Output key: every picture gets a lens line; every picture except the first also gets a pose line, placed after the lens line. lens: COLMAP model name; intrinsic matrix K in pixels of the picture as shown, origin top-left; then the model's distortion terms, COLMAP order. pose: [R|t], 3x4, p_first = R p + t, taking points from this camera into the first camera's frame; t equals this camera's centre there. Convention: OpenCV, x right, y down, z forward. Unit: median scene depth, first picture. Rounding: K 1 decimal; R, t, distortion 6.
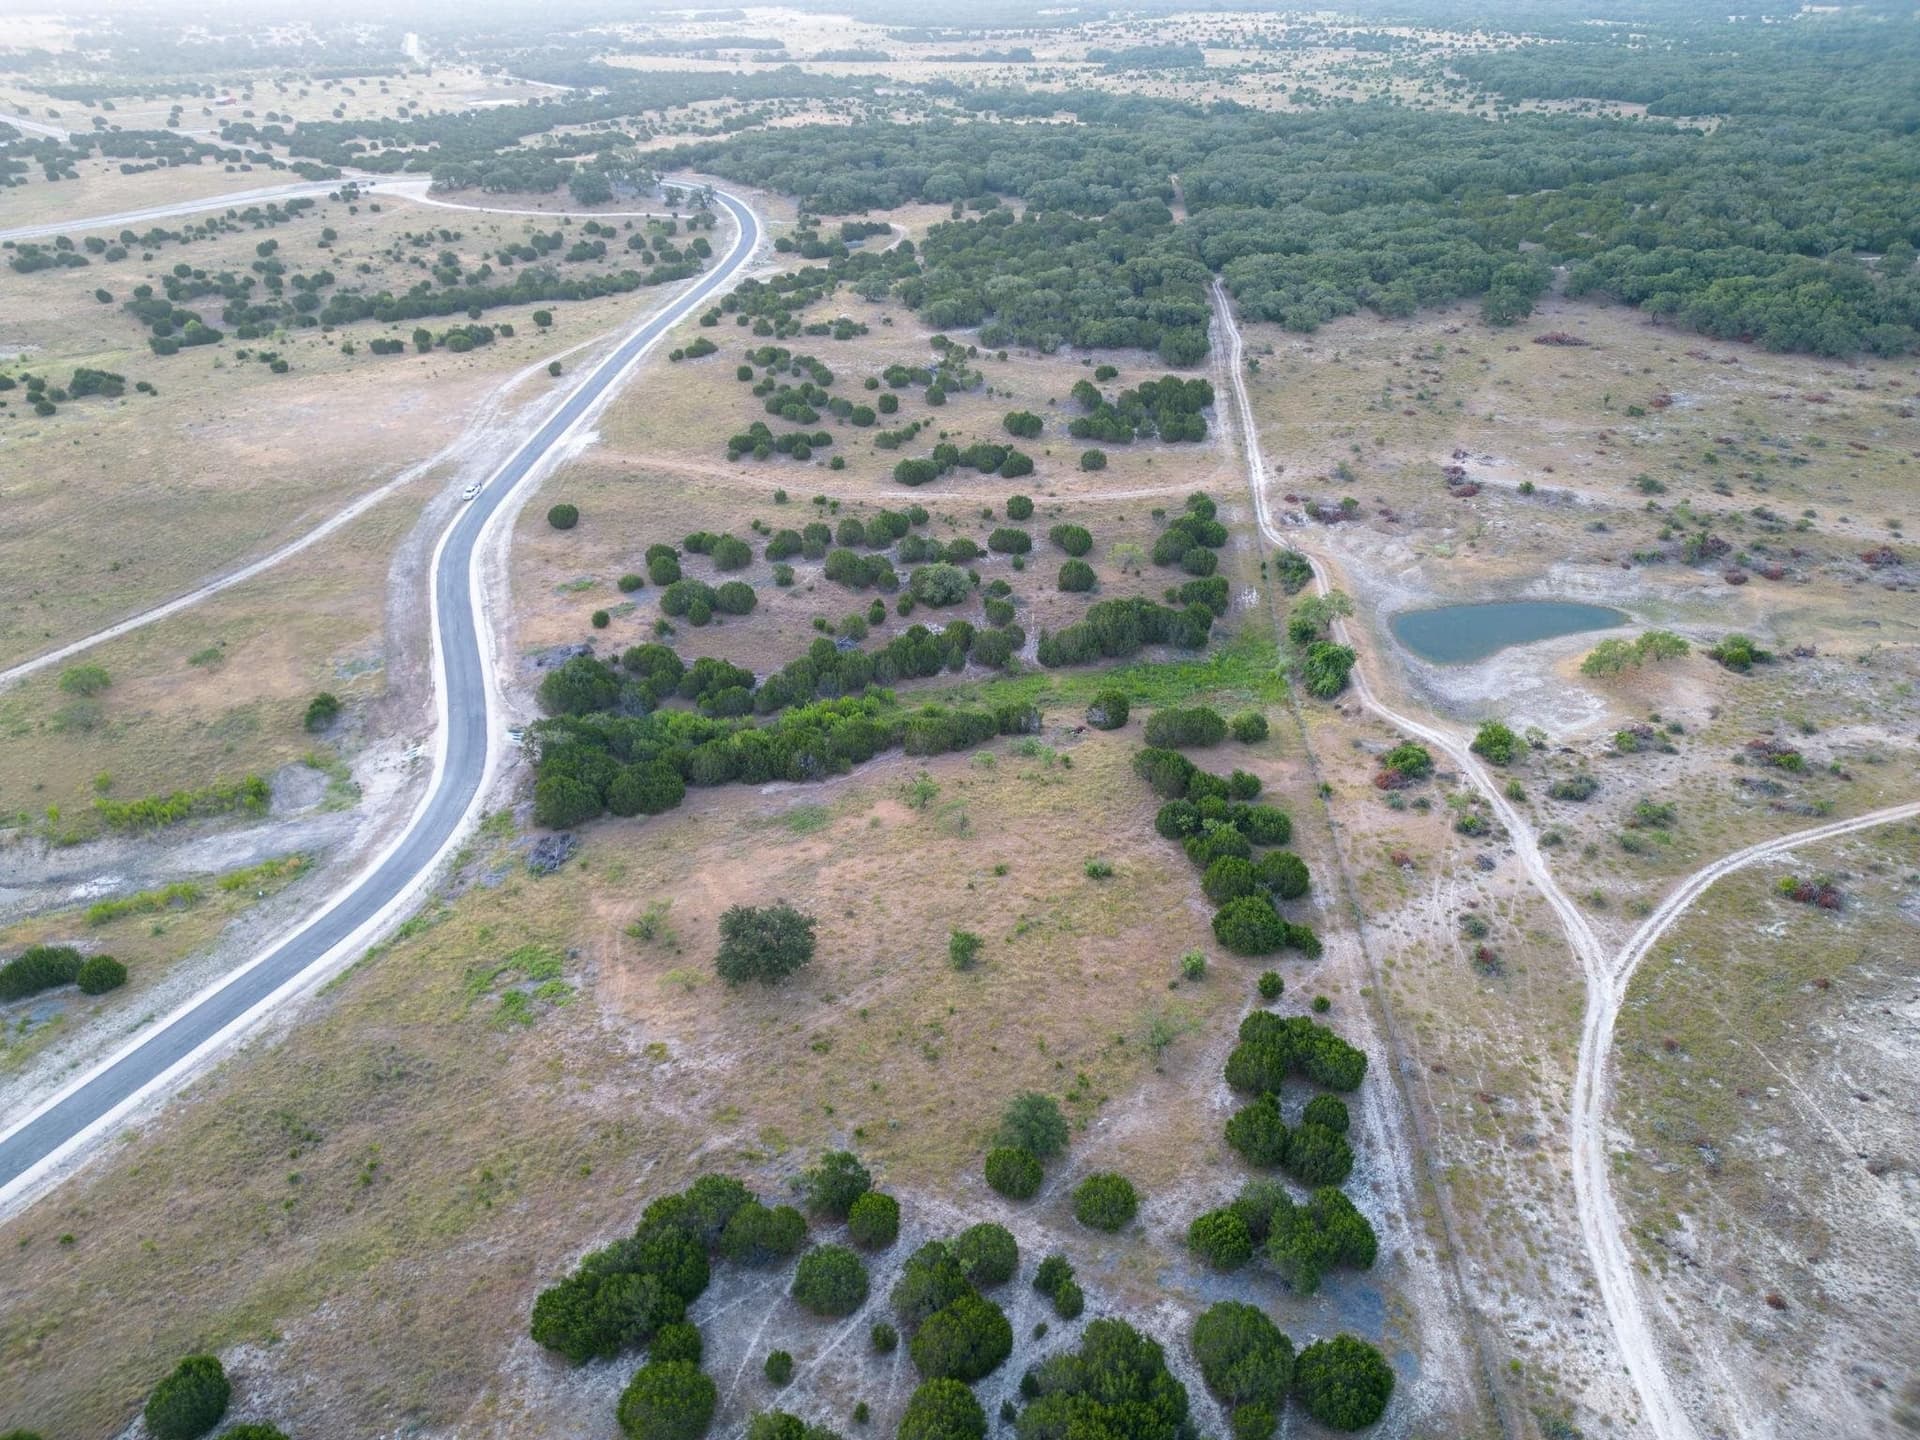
lens RADIAL K [[1340.7, 0, 962.0], [0, 1340.7, 720.4], [0, 0, 1]] dist [0.043582, -0.016344]
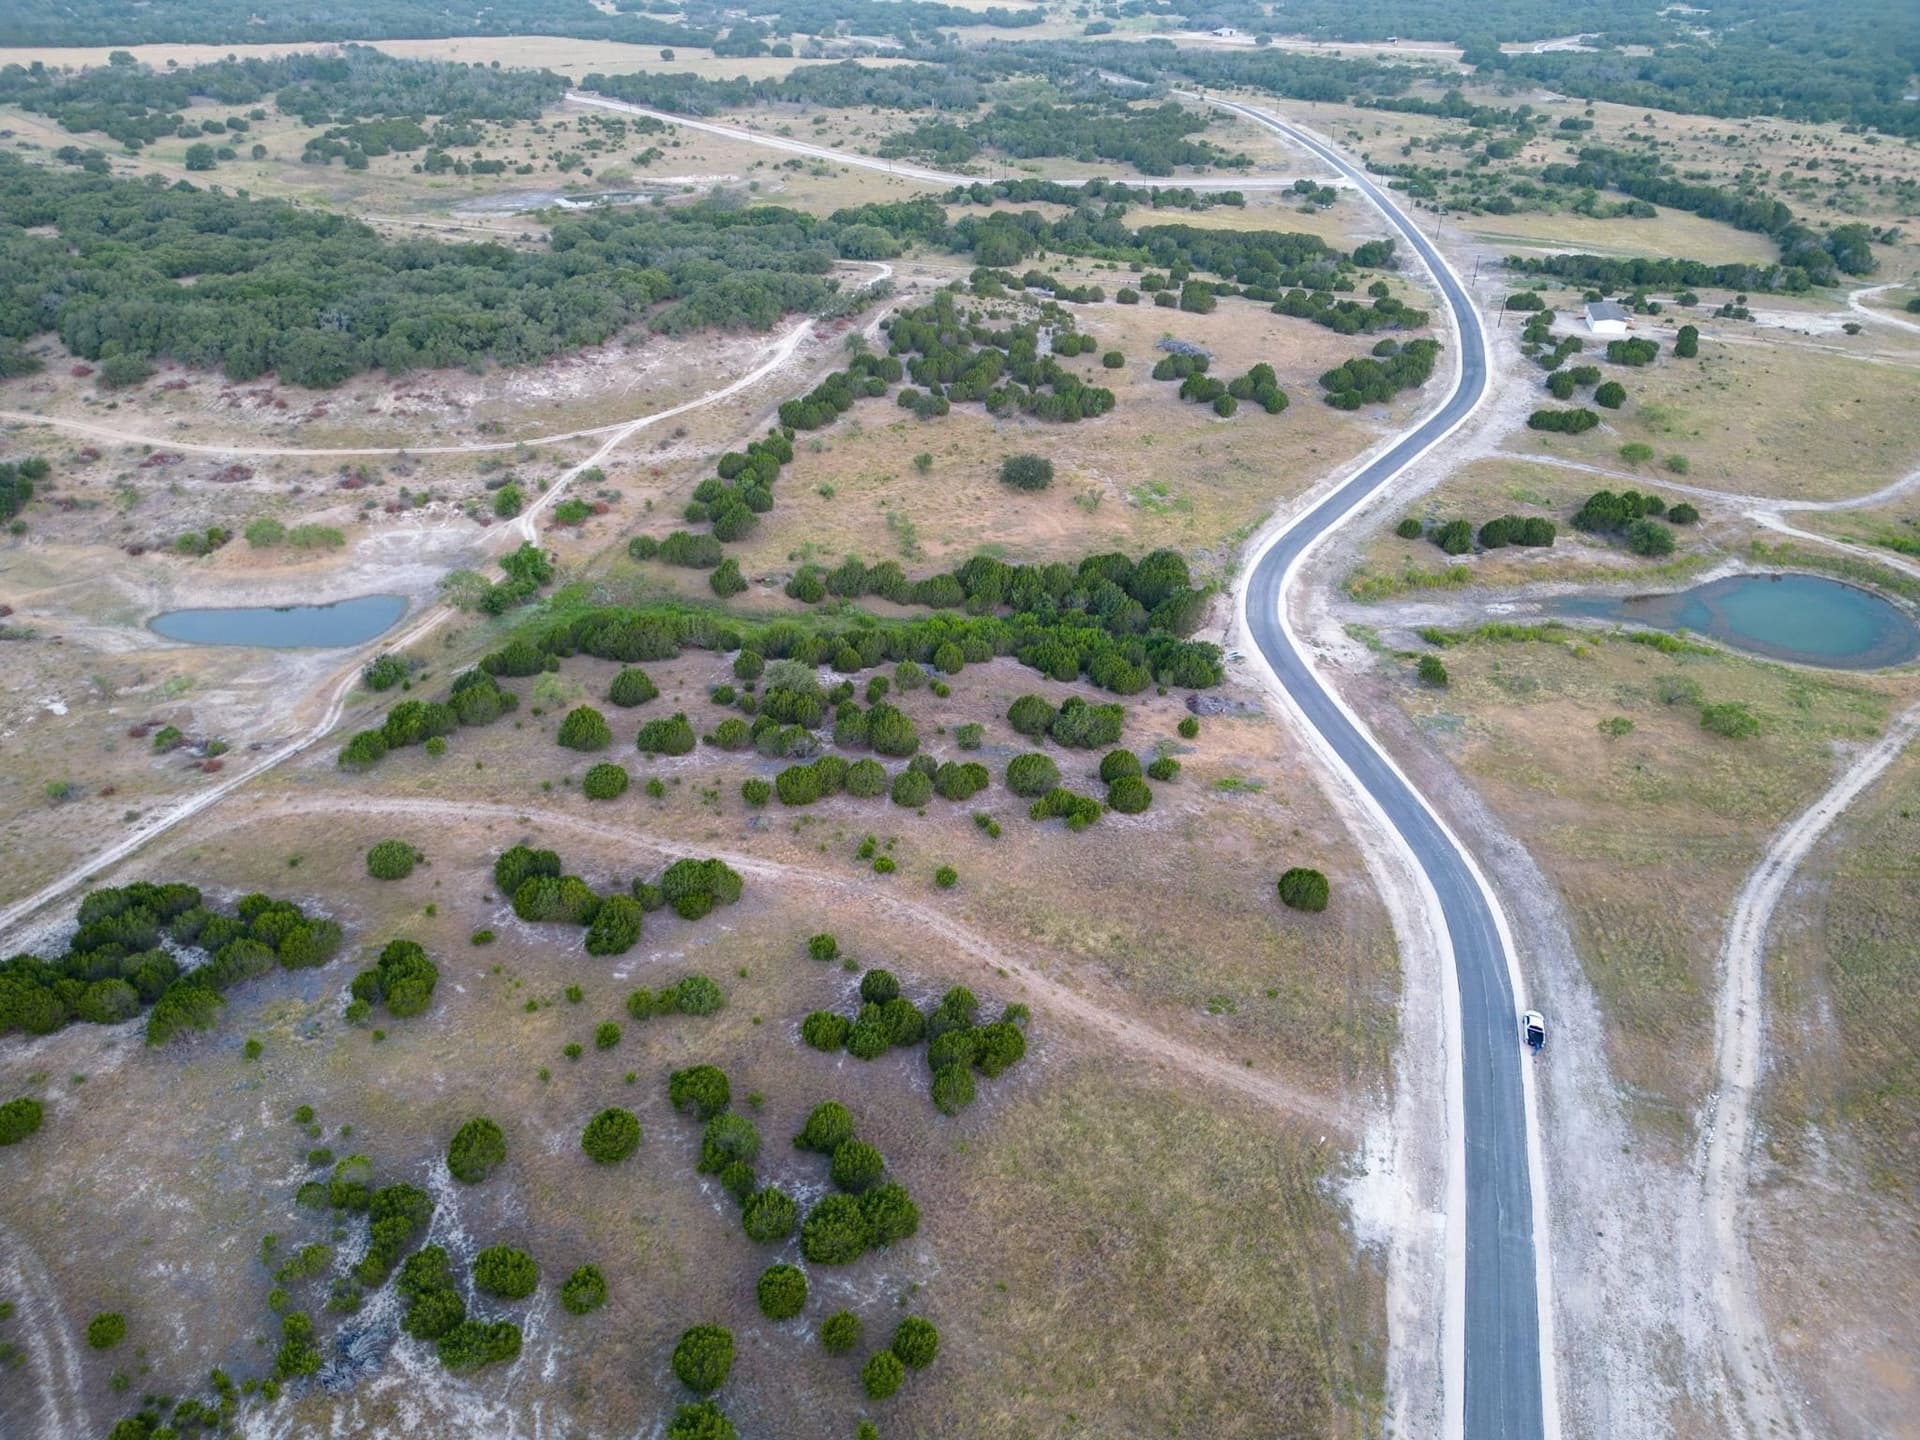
lens RADIAL K [[1340.7, 0, 963.4], [0, 1340.7, 722.5], [0, 0, 1]] dist [0.043582, -0.016344]
pose [[-0.977116, -0.098054, 0.188756, -0.376616], [0.117993, 0.488483, 0.864559, -1.081756], [-0.176978, 0.867047, -0.465735, 1.849069]]
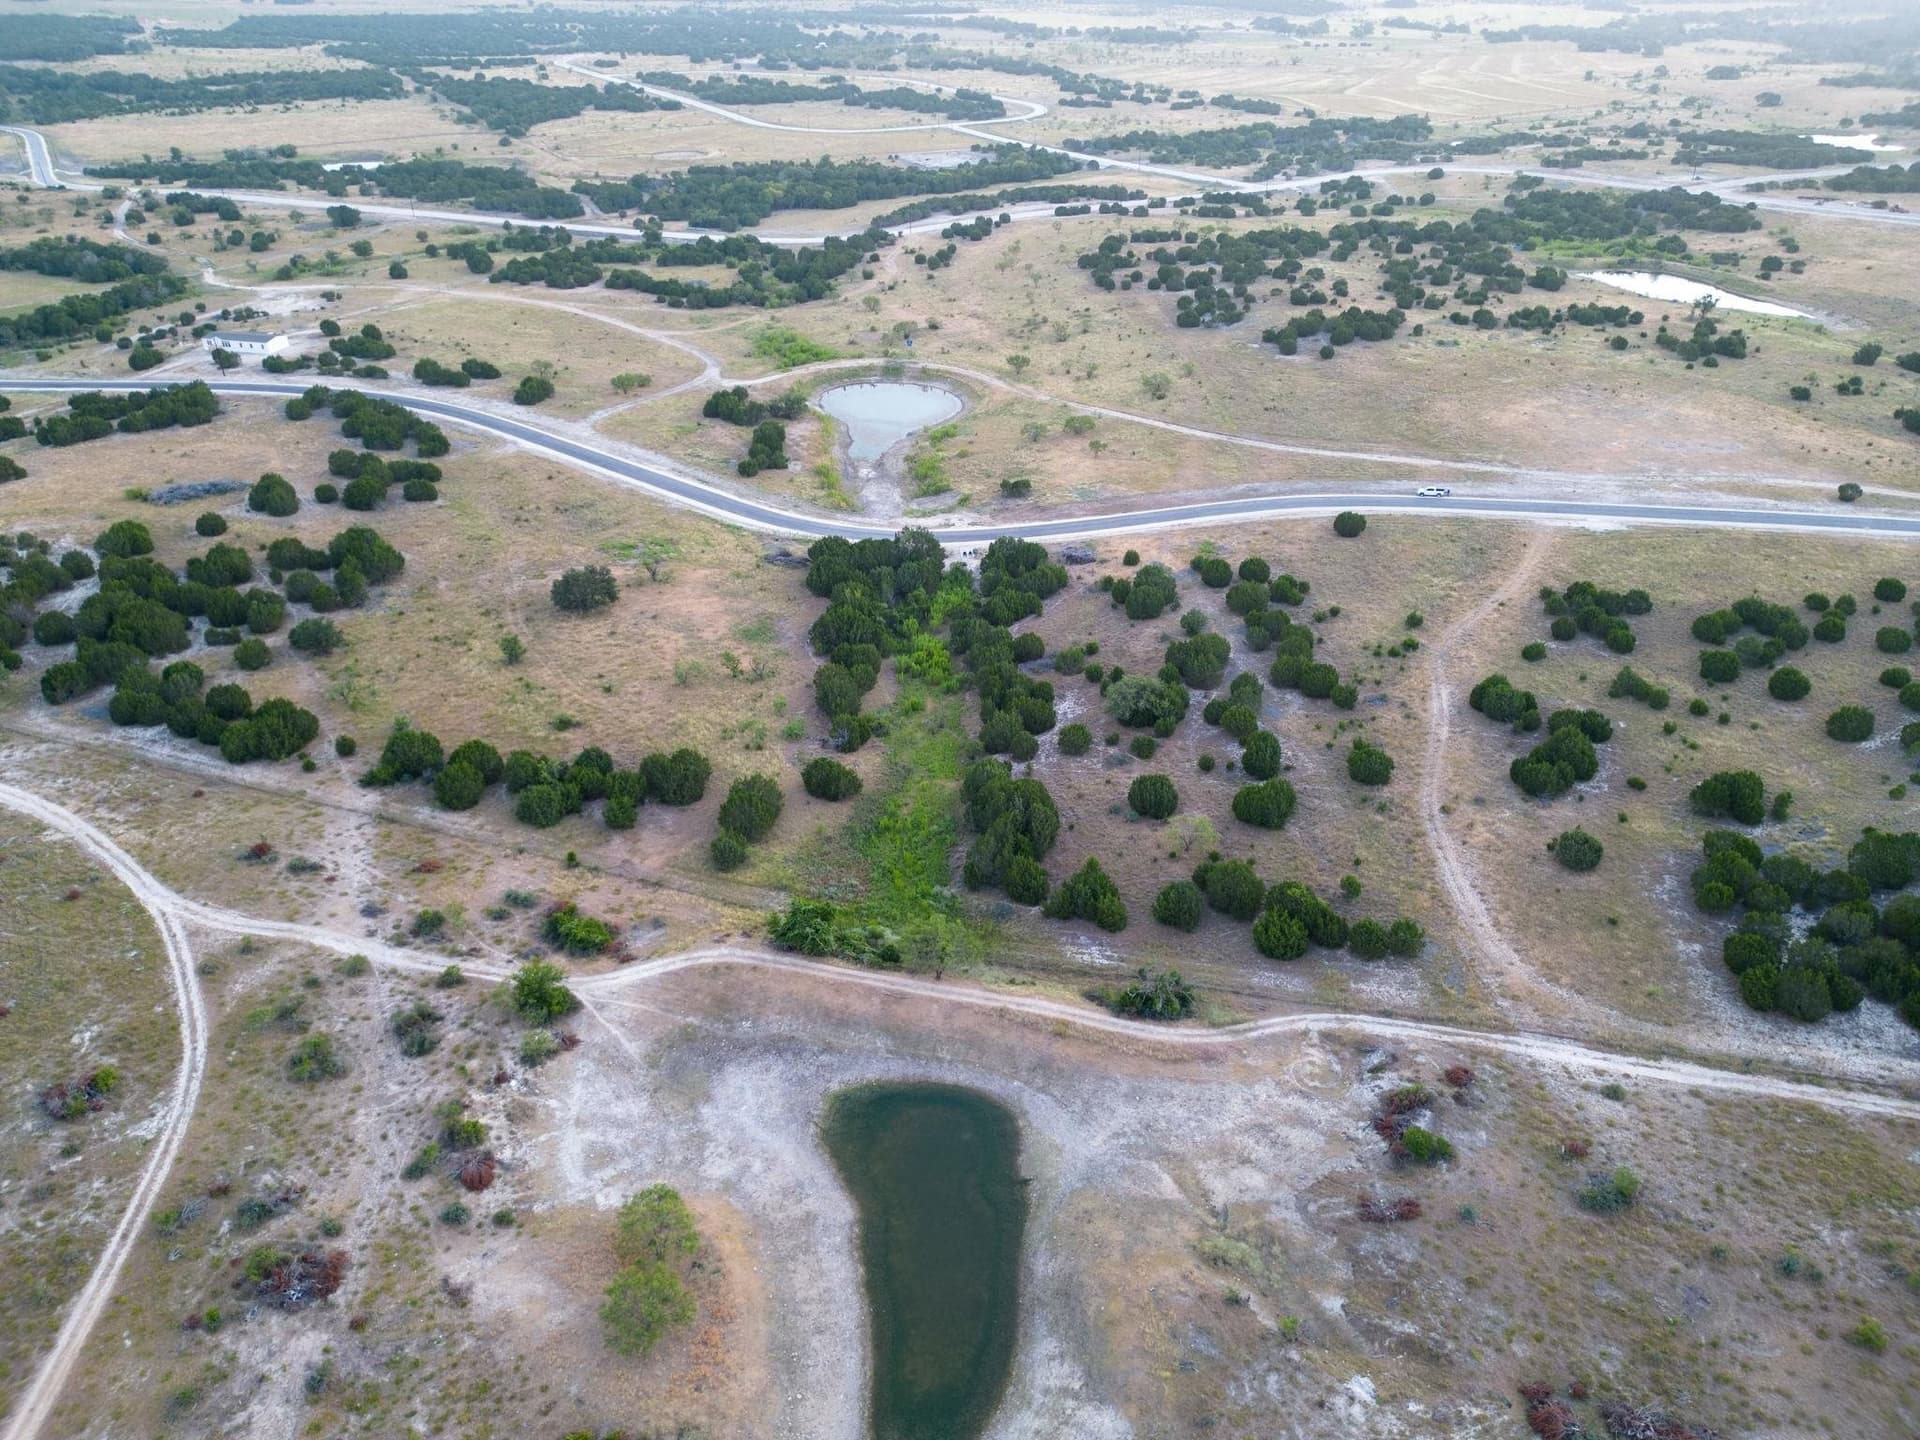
lens RADIAL K [[1340.7, 0, 955.1], [0, 1340.7, 718.6], [0, 0, 1]] dist [0.043582, -0.016344]
pose [[-0.203815, 0.515267, -0.832442, 0.948868], [-0.487236, 0.684120, 0.542753, -0.655200], [0.849153, 0.516217, 0.111623, 1.075599]]
